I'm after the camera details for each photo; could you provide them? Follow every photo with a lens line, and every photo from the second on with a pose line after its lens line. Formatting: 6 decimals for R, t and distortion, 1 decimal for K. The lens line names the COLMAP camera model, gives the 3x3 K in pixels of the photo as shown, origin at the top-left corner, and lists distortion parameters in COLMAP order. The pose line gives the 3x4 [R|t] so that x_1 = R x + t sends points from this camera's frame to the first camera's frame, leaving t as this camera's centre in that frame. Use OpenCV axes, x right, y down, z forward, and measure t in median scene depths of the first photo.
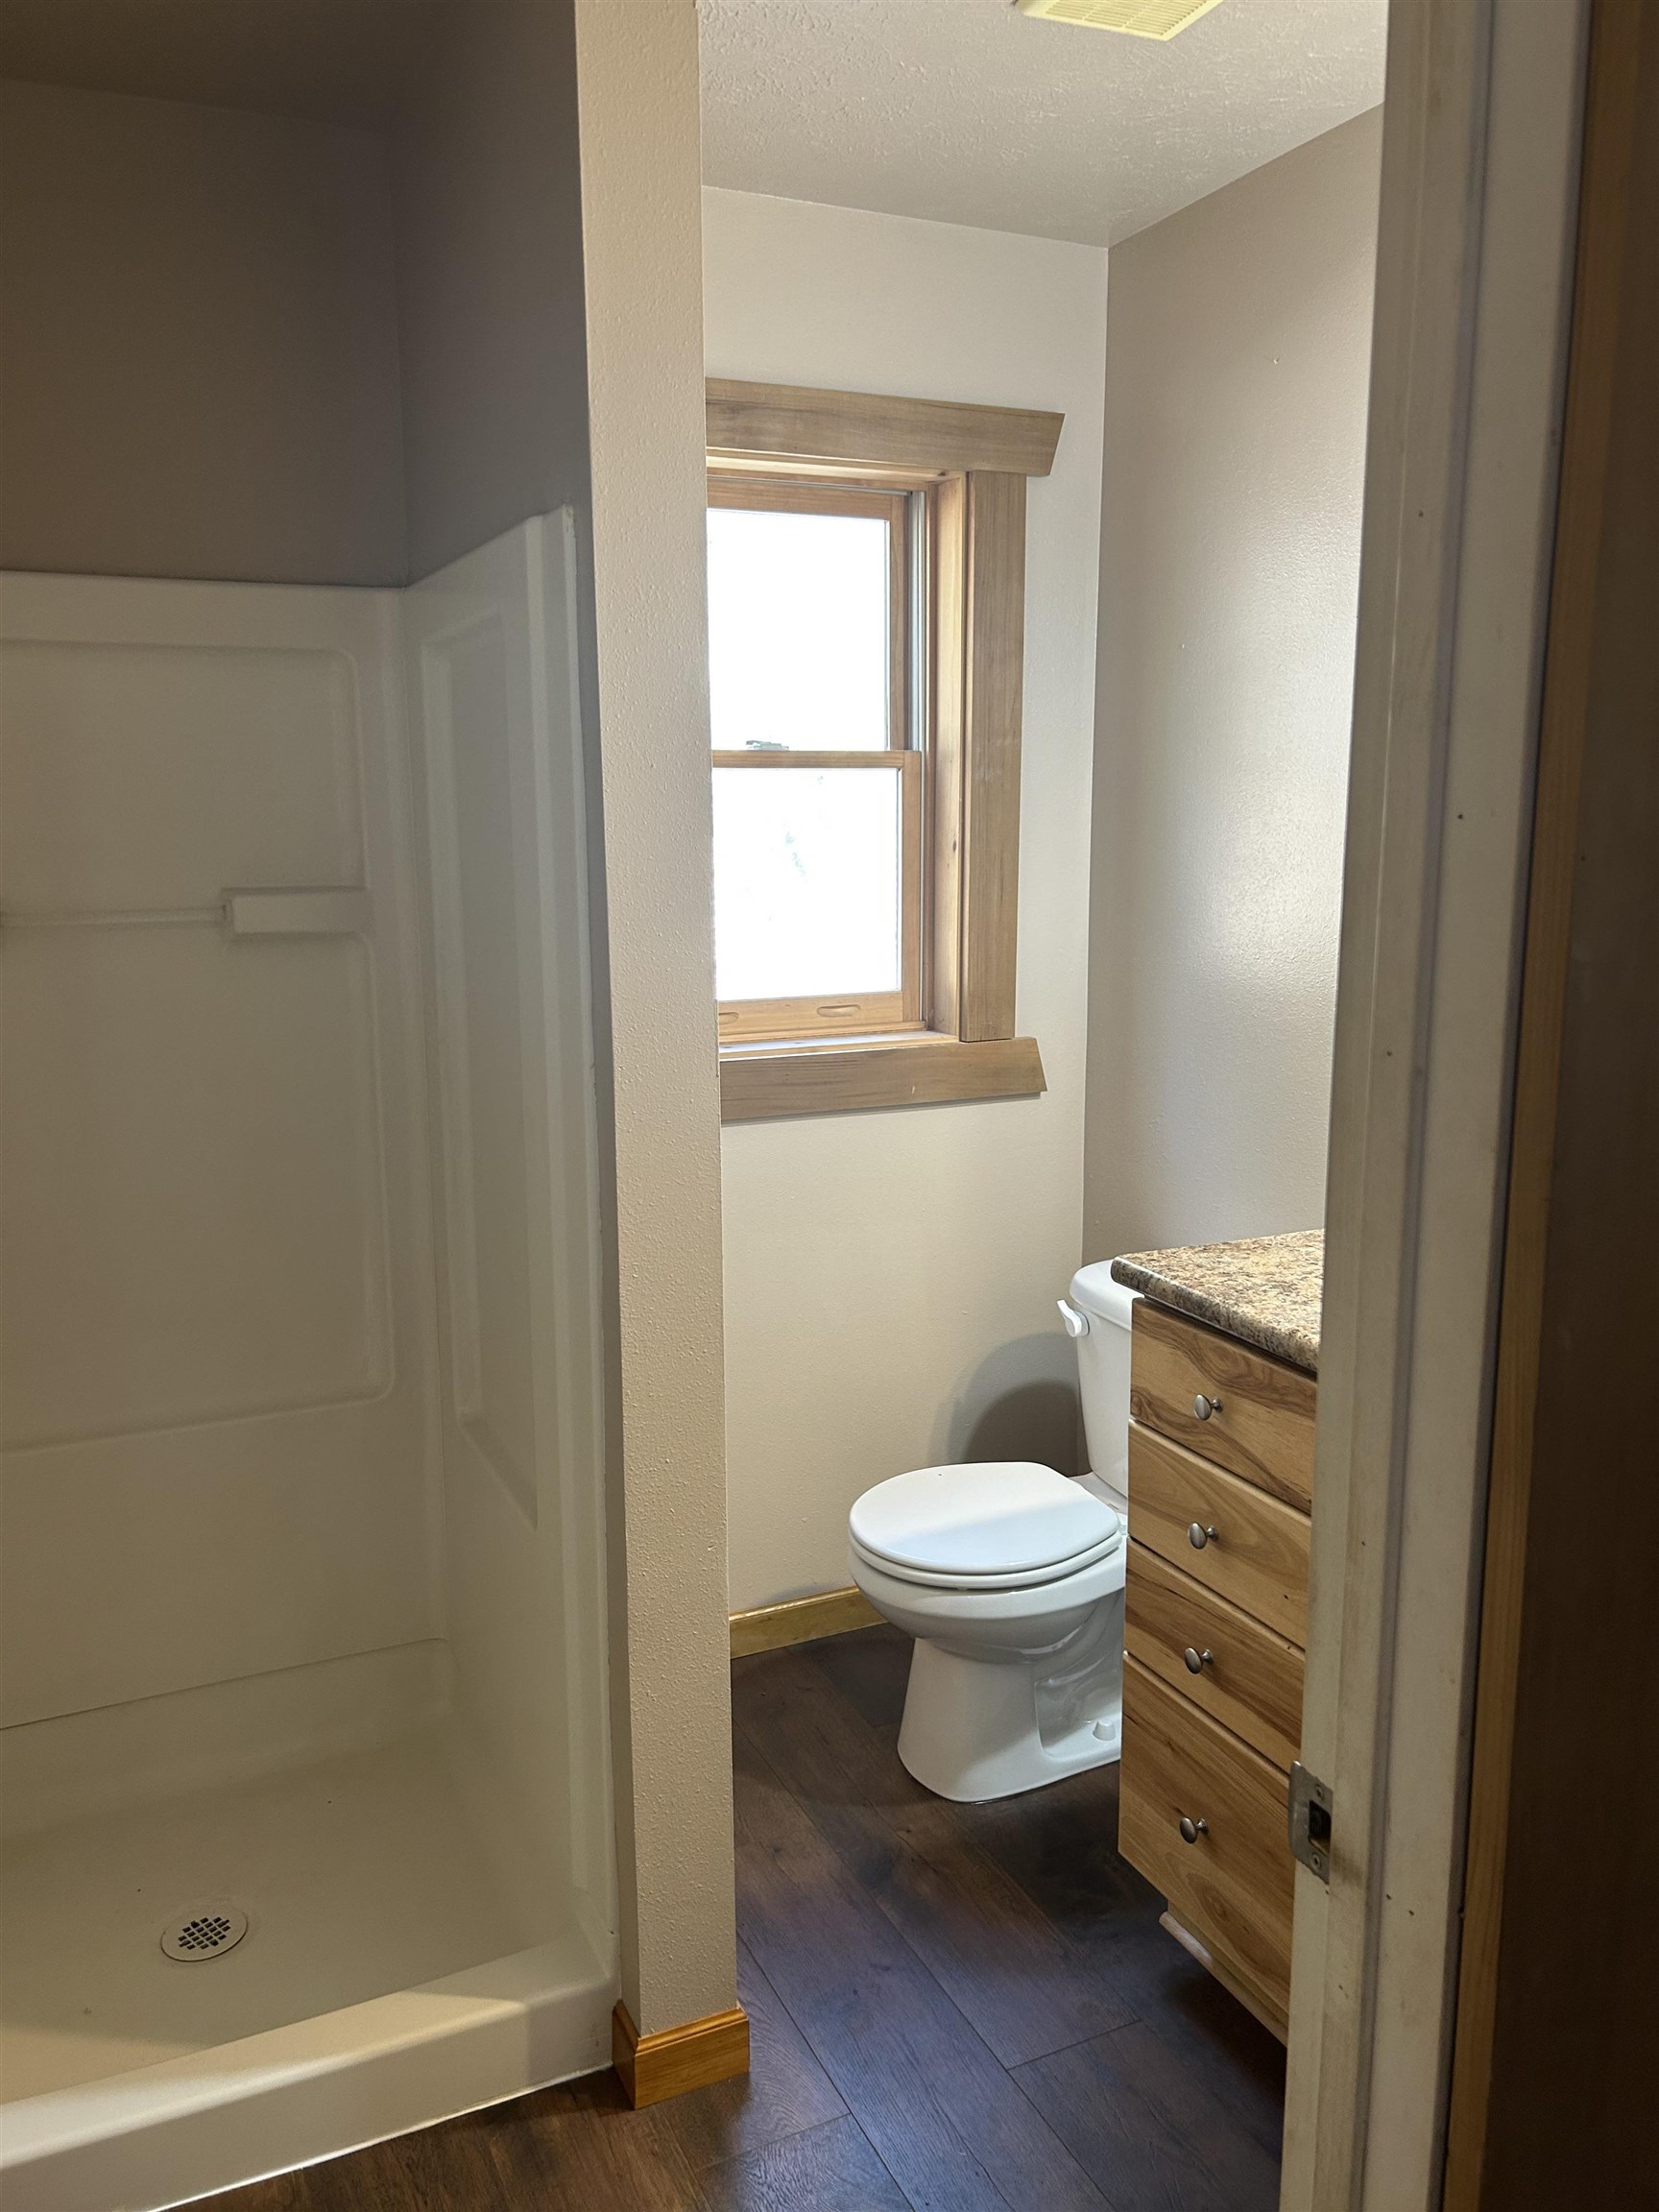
lens RADIAL K [[1672.9, 0, 810.7], [0, 1672.9, 1108.6], [0, 0, 1]] dist [0.055526, -0.057879]
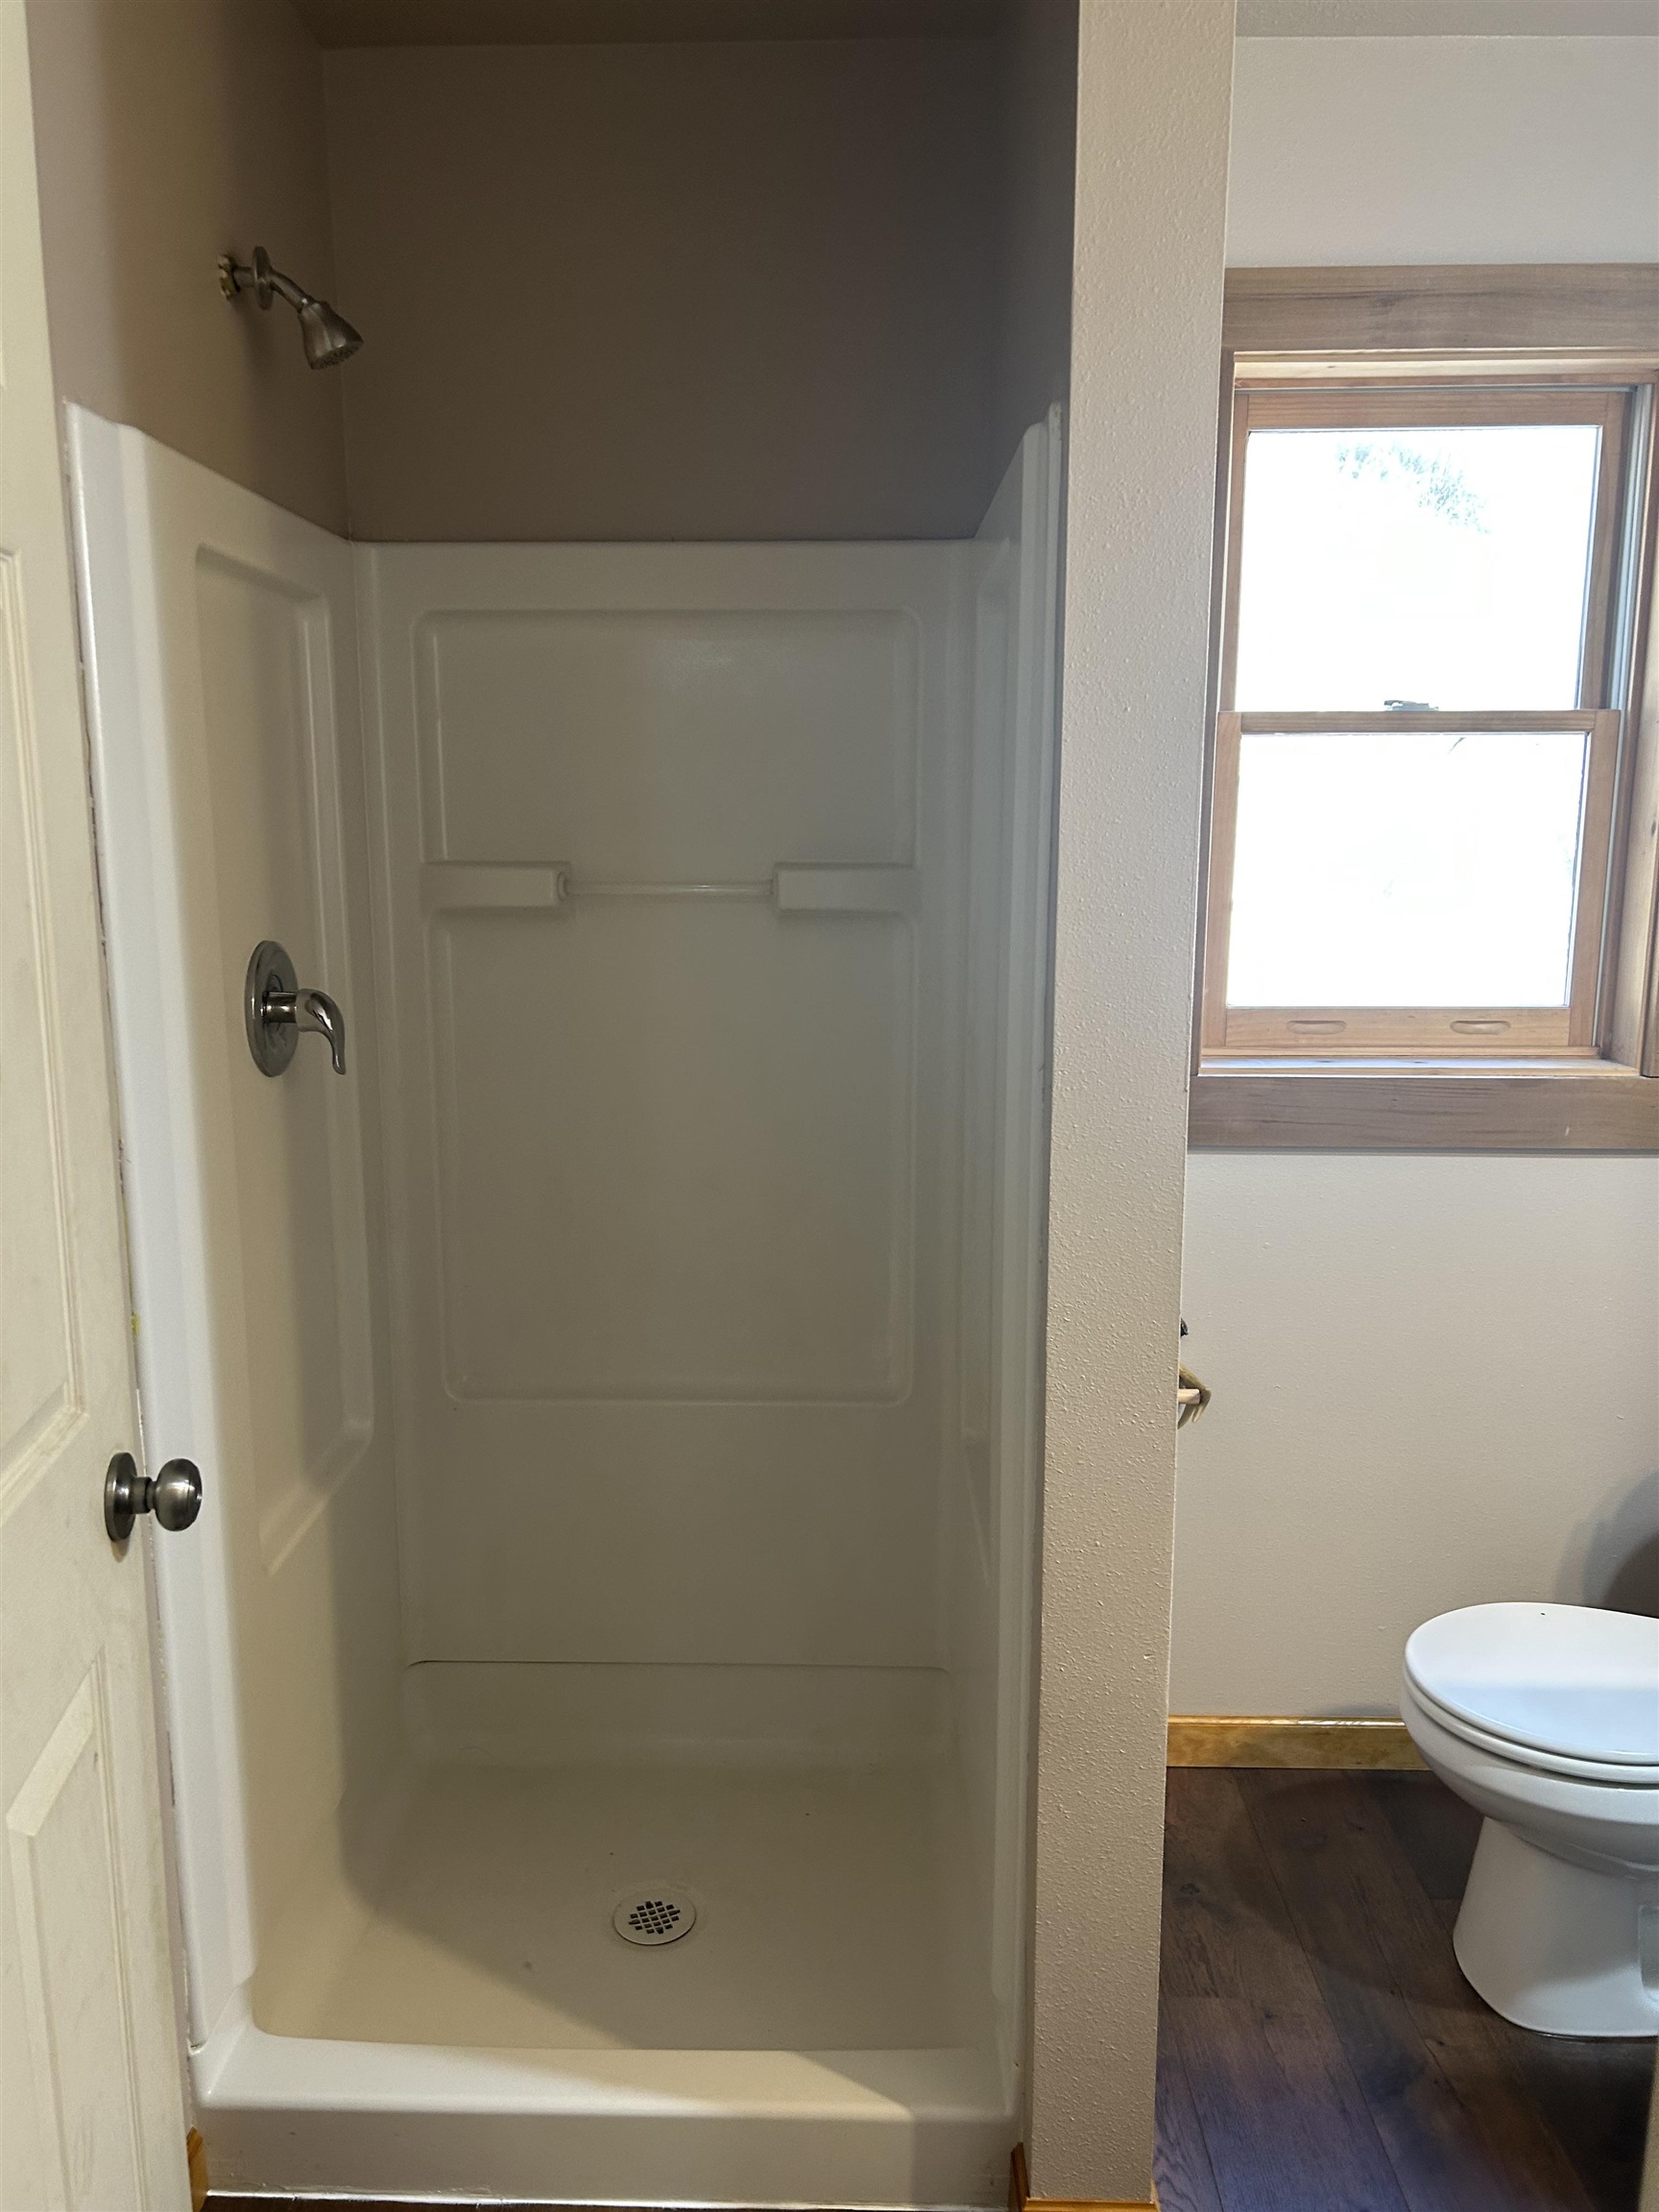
lens RADIAL K [[1672.9, 0, 820.3], [0, 1672.9, 1111.9], [0, 0, 1]] dist [0.055526, -0.057879]
pose [[0.899374, 0.085905, -0.428657, 0.096738], [-0.083563, 0.996206, 0.024320, -0.011411], [0.429119, 0.013947, 0.903140, 0.126364]]
